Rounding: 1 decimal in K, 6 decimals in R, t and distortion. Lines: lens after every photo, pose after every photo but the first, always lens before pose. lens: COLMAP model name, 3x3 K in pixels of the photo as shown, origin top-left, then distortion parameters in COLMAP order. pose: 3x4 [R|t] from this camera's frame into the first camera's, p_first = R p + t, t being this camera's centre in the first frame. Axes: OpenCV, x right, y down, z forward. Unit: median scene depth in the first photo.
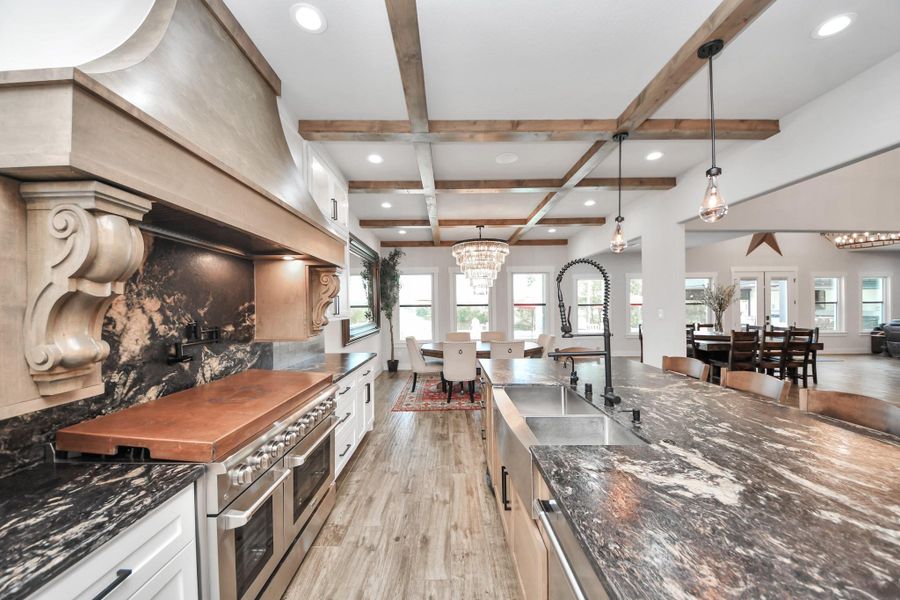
lens RADIAL K [[319.4, 0, 449.9], [0, 319.4, 306.6], [0, 0, 1]] dist [0.010108, -0.011173]
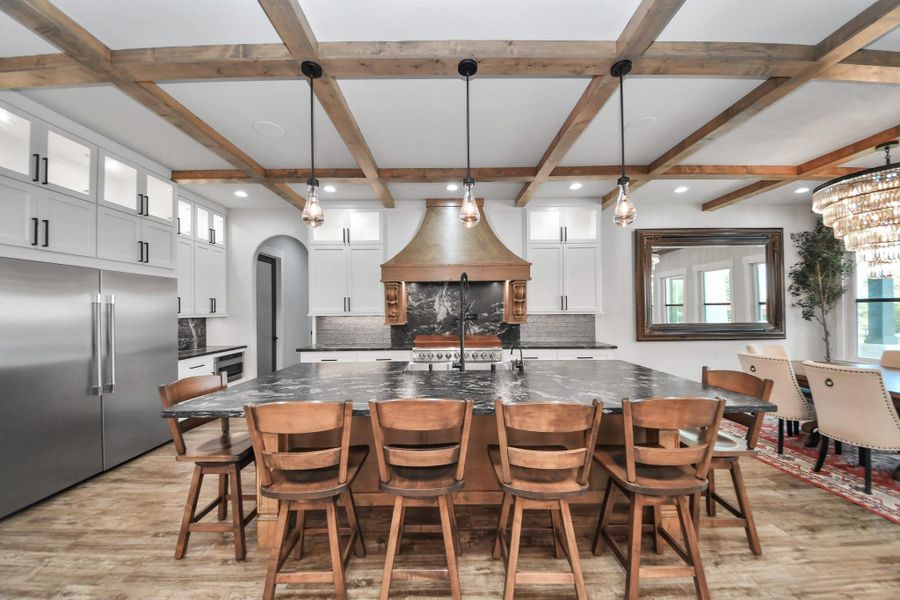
lens RADIAL K [[319.4, 0, 449.9], [0, 319.4, 306.6], [0, 0, 1]] dist [0.010108, -0.011173]
pose [[-0.000823, 0.001368, -0.999999, 1.469126], [0.008961, 0.999959, 0.001361, 0.007061], [0.999960, -0.008960, -0.000835, 0.709514]]
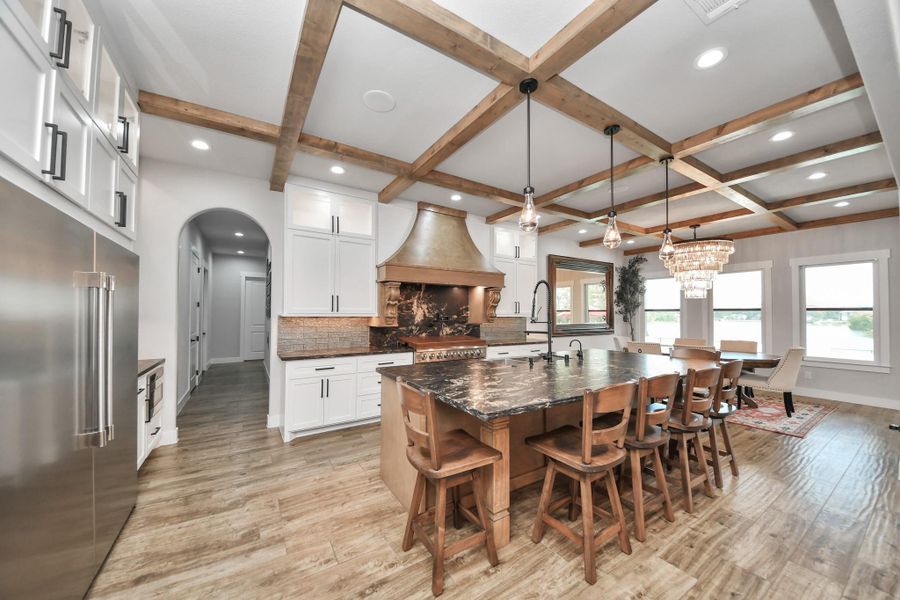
lens RADIAL K [[319.4, 0, 449.9], [0, 319.4, 306.6], [0, 0, 1]] dist [0.010108, -0.011173]
pose [[0.532644, -0.005999, -0.846318, 1.275958], [-0.009812, 0.999864, -0.013262, 0.023089], [0.846283, 0.015368, 0.532513, -0.312506]]
